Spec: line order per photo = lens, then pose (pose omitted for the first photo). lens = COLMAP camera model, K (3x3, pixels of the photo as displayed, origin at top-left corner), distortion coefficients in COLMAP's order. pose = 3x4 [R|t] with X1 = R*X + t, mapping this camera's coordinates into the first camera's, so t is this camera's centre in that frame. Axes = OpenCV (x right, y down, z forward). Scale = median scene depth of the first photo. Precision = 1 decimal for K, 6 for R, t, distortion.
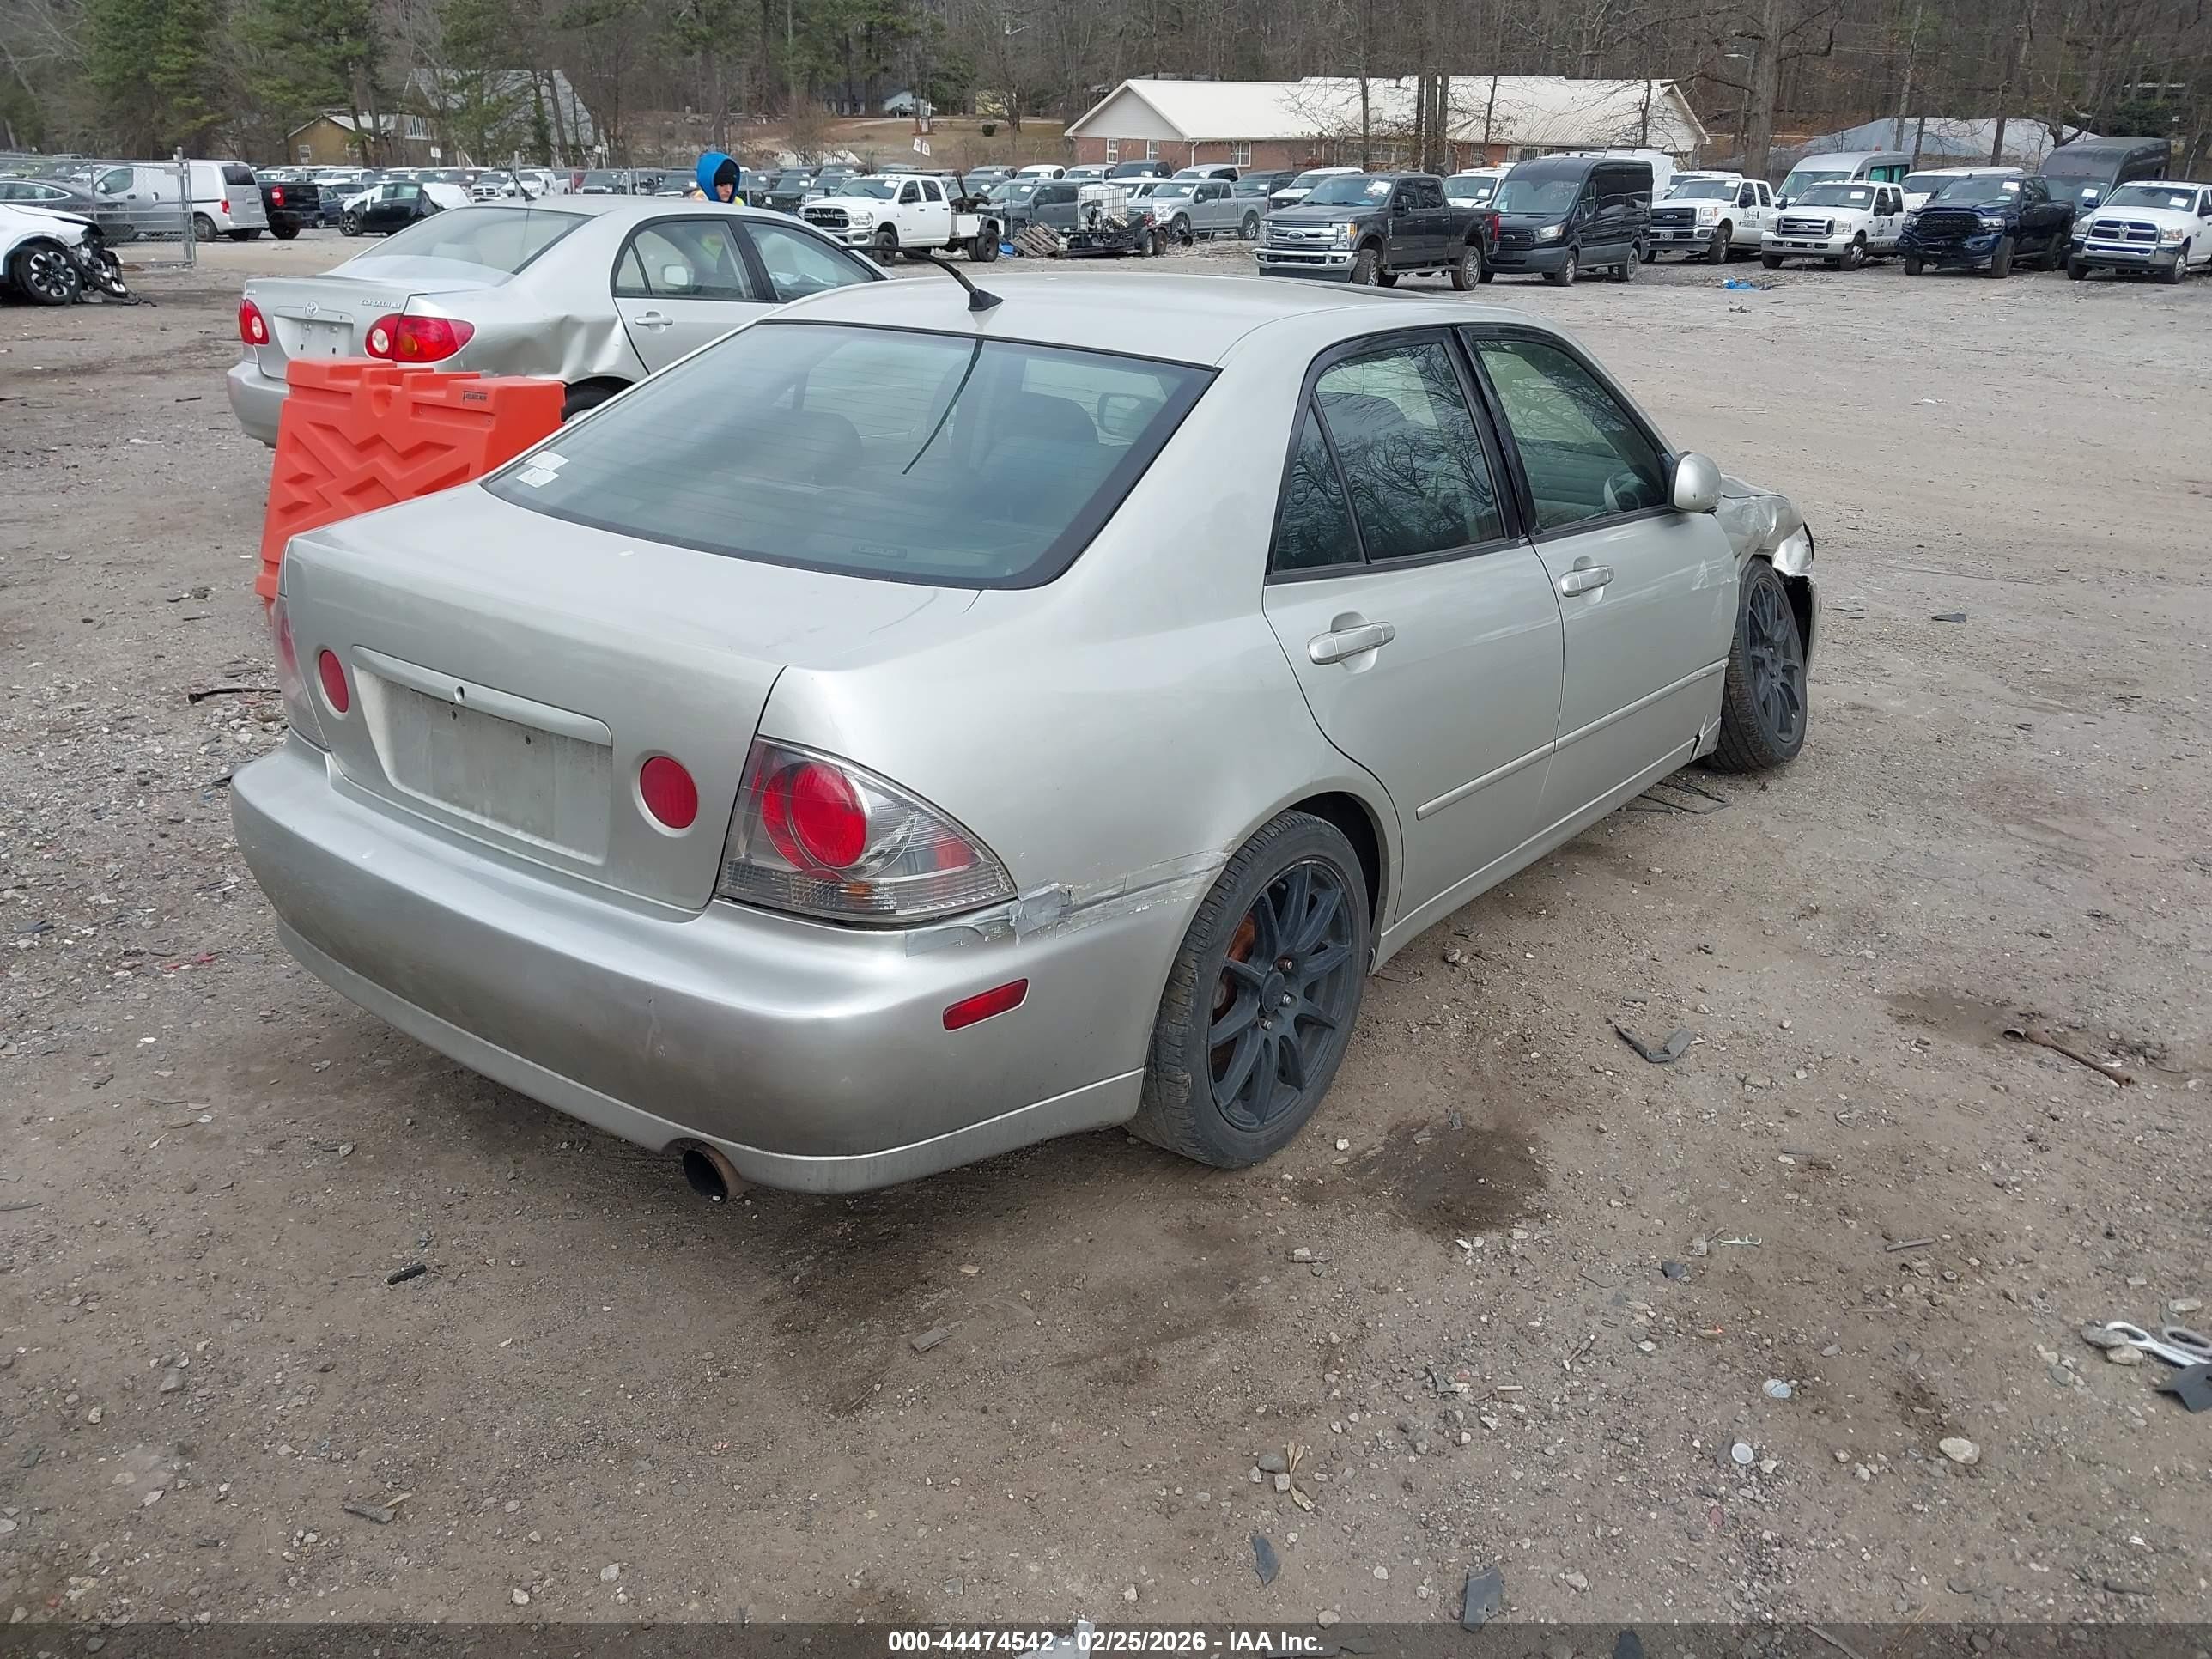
lens RADIAL K [[1795.3, 0, 1110.4], [0, 1795.3, 901.0], [0, 0, 1]] dist [0.042052, -0.056961]
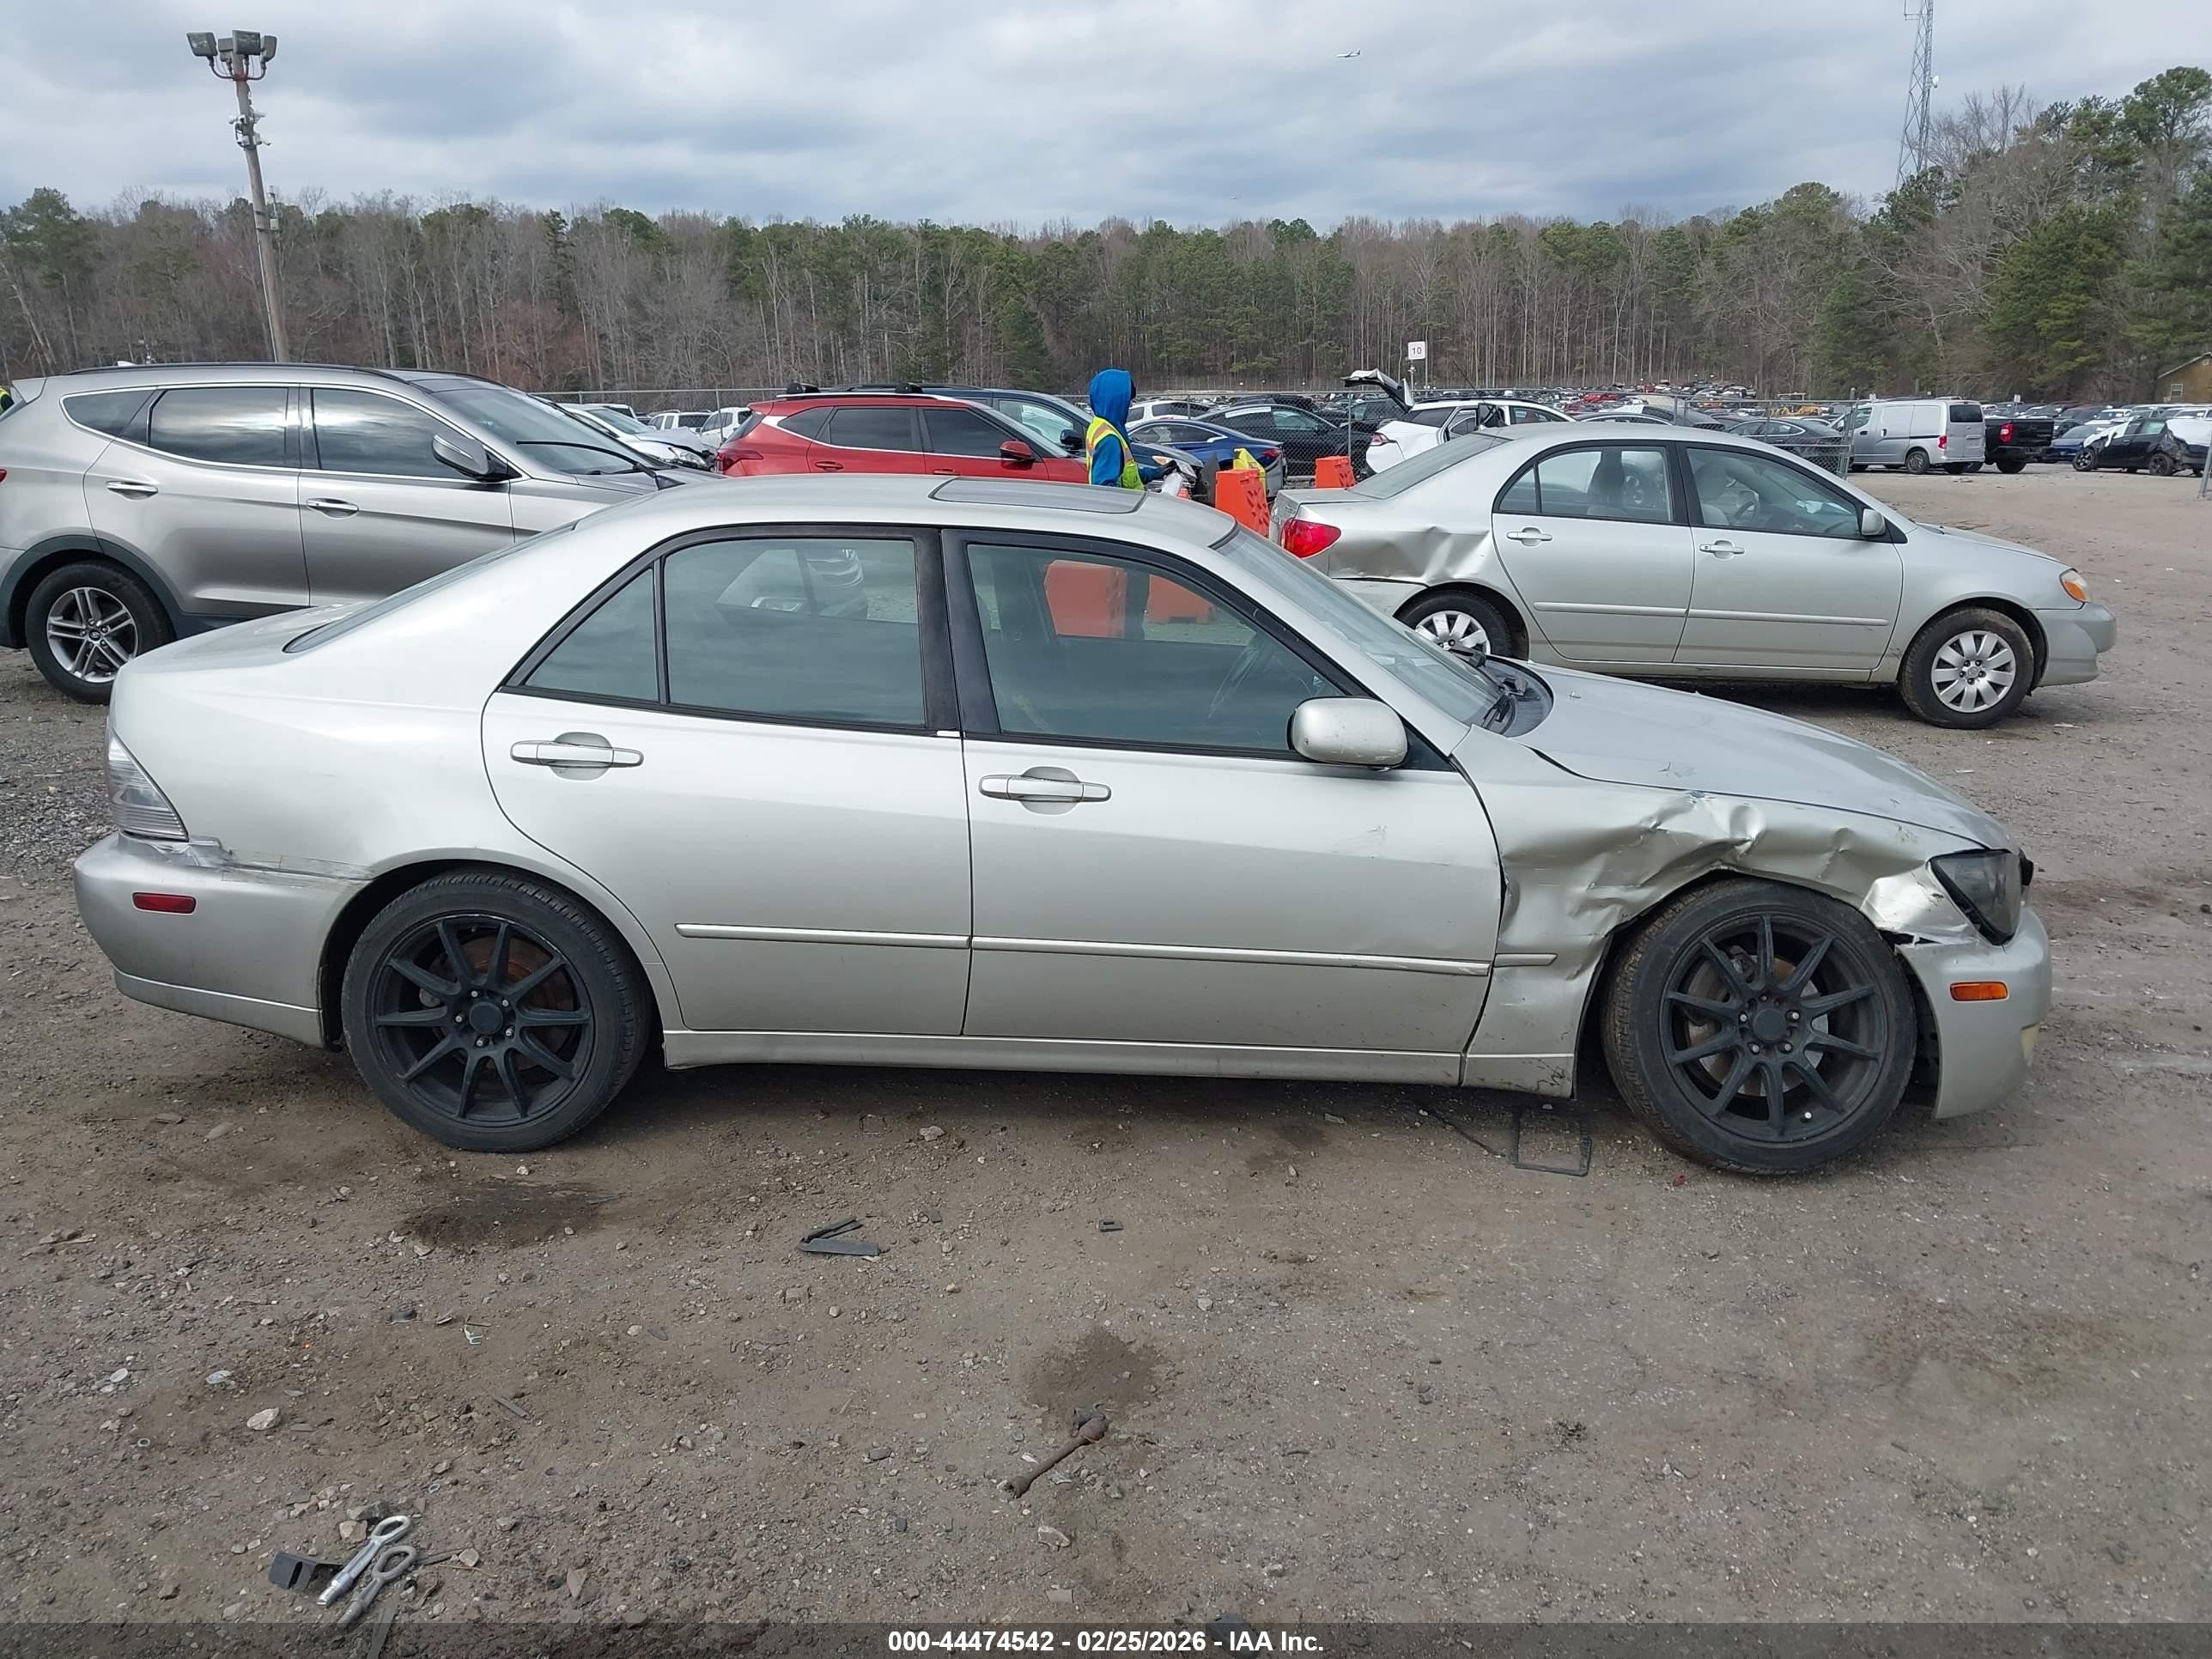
lens RADIAL K [[1795.3, 0, 1110.4], [0, 1795.3, 901.0], [0, 0, 1]] dist [0.042052, -0.056961]
pose [[0.525841, 0.211676, -0.823823, 0.177347], [-0.308855, 0.949950, 0.046943, -0.029078], [0.792527, 0.229757, 0.564900, 0.081110]]
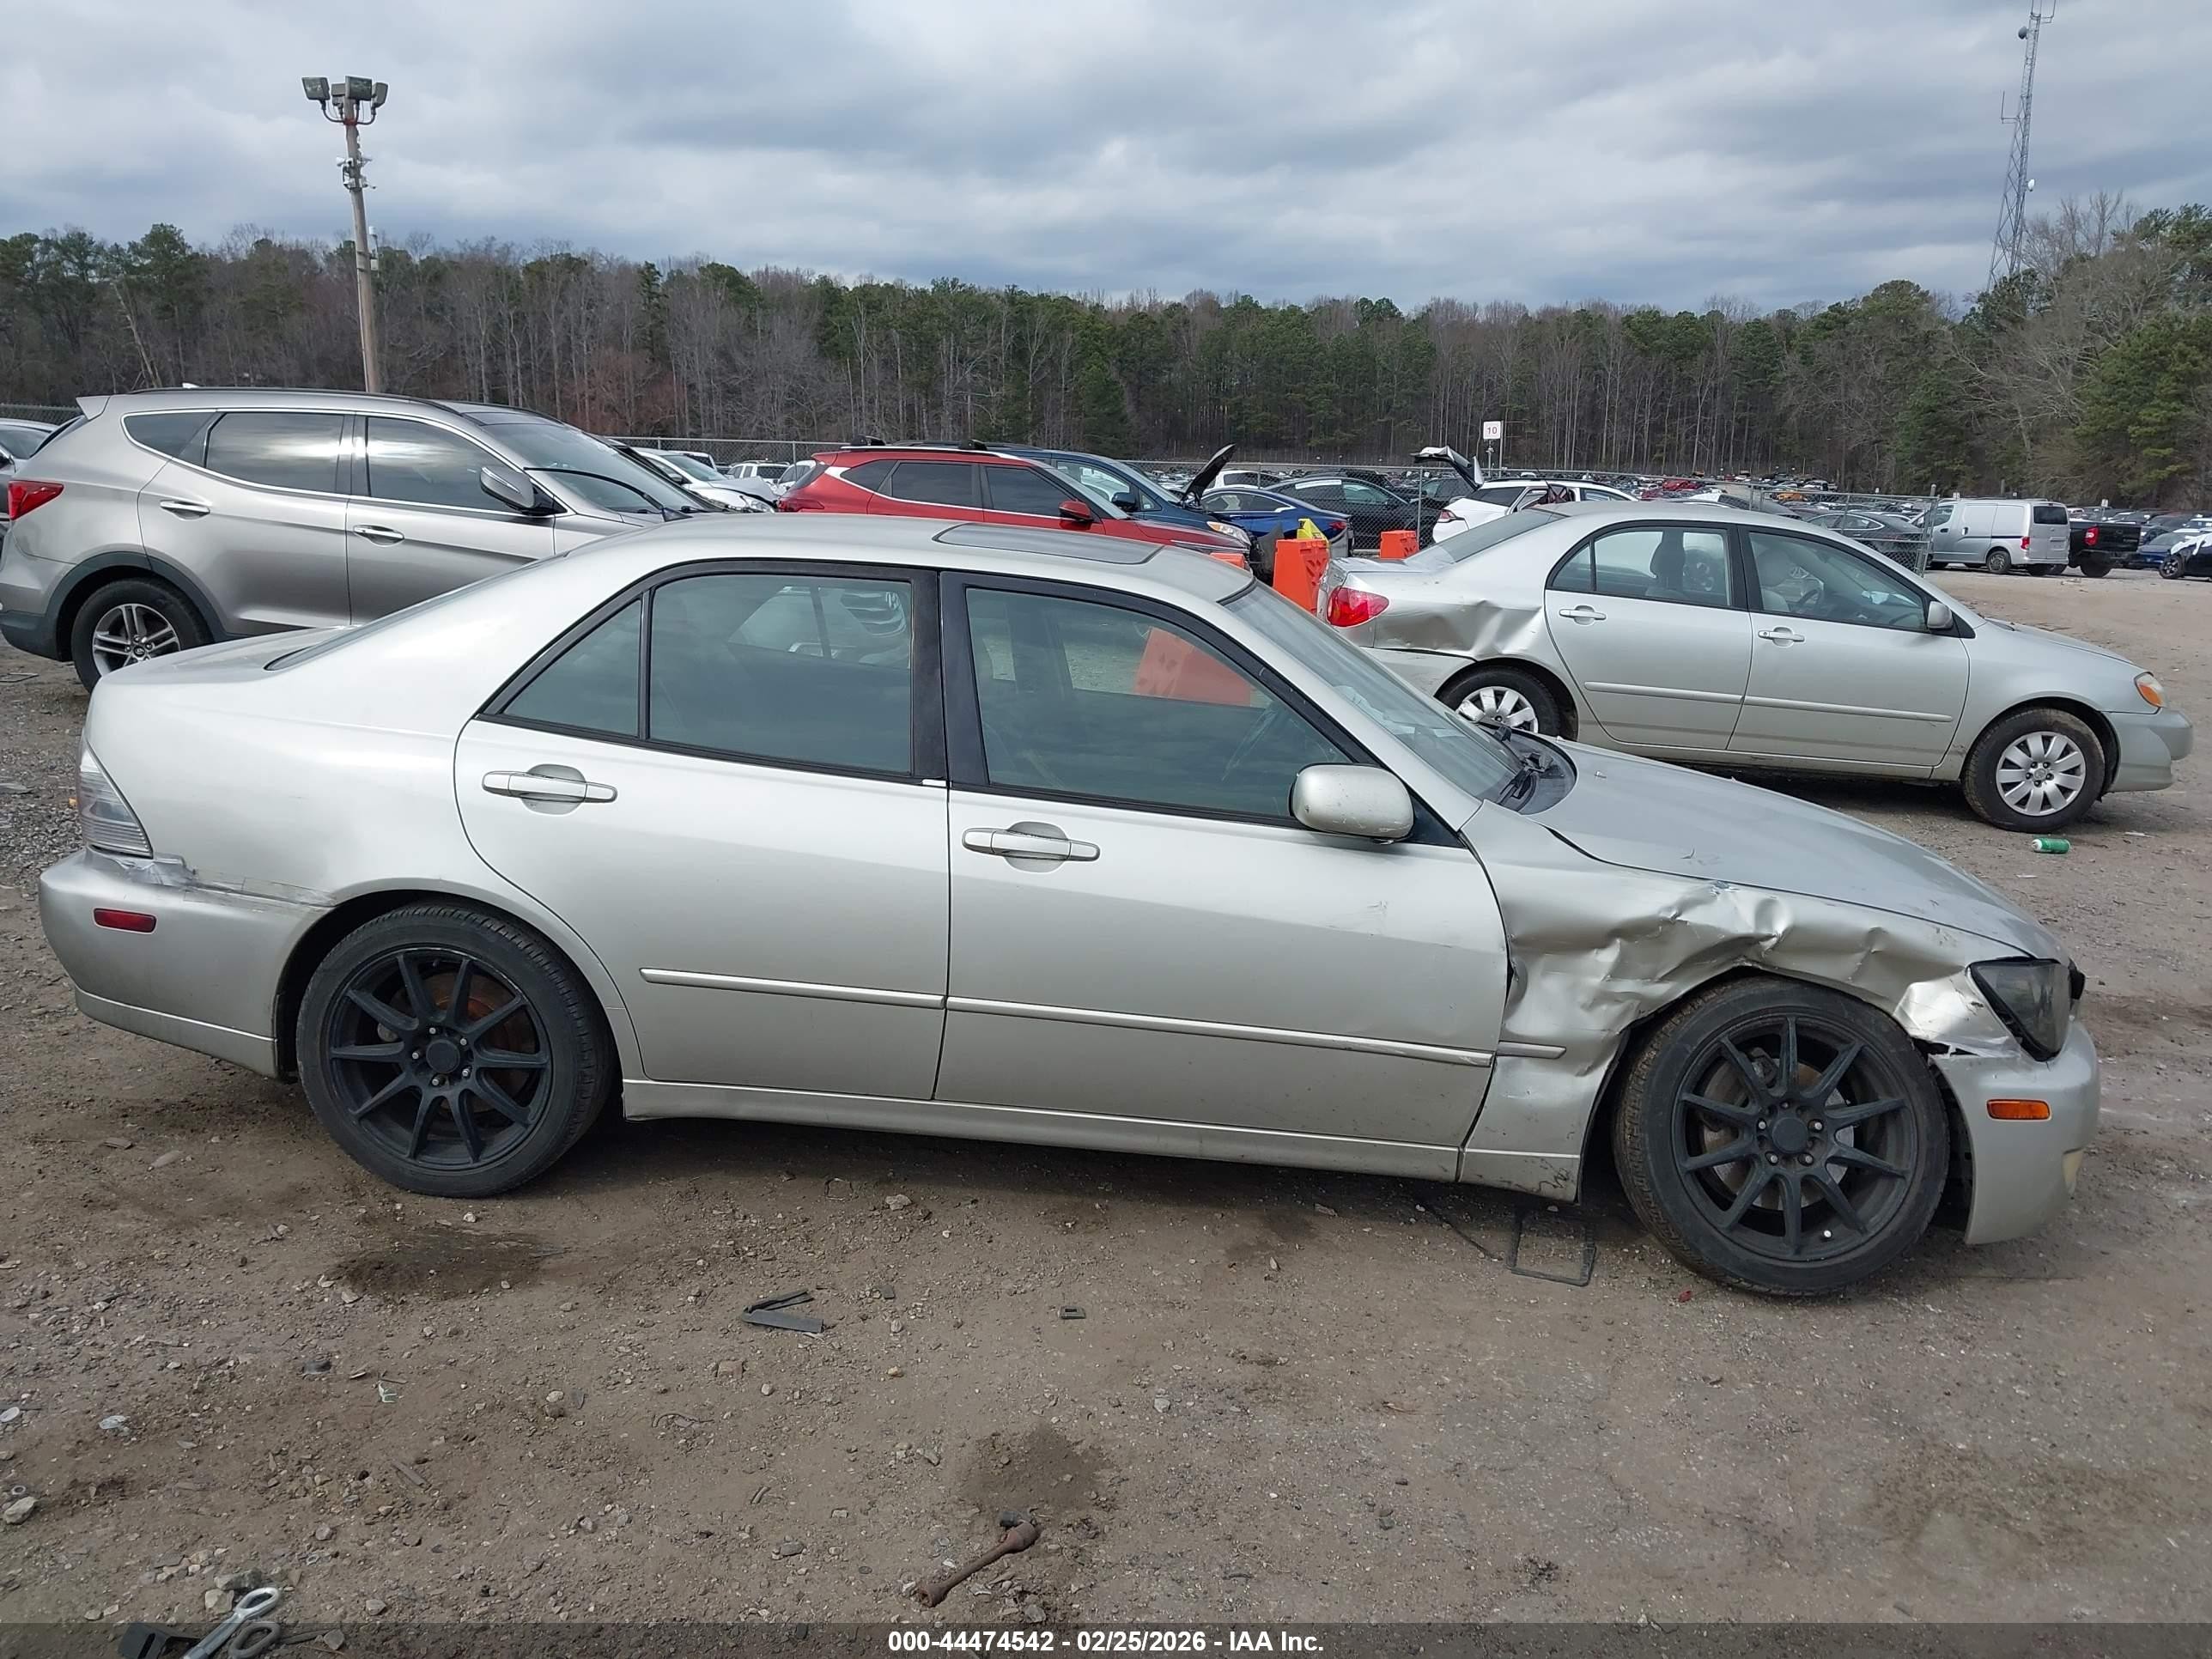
lens RADIAL K [[1795.3, 0, 1110.4], [0, 1795.3, 901.0], [0, 0, 1]] dist [0.042052, -0.056961]
pose [[0.487767, 0.206626, -0.848168, 0.174051], [-0.353882, 0.934975, 0.024263, -0.030915], [0.798030, 0.288316, 0.529171, 0.090517]]
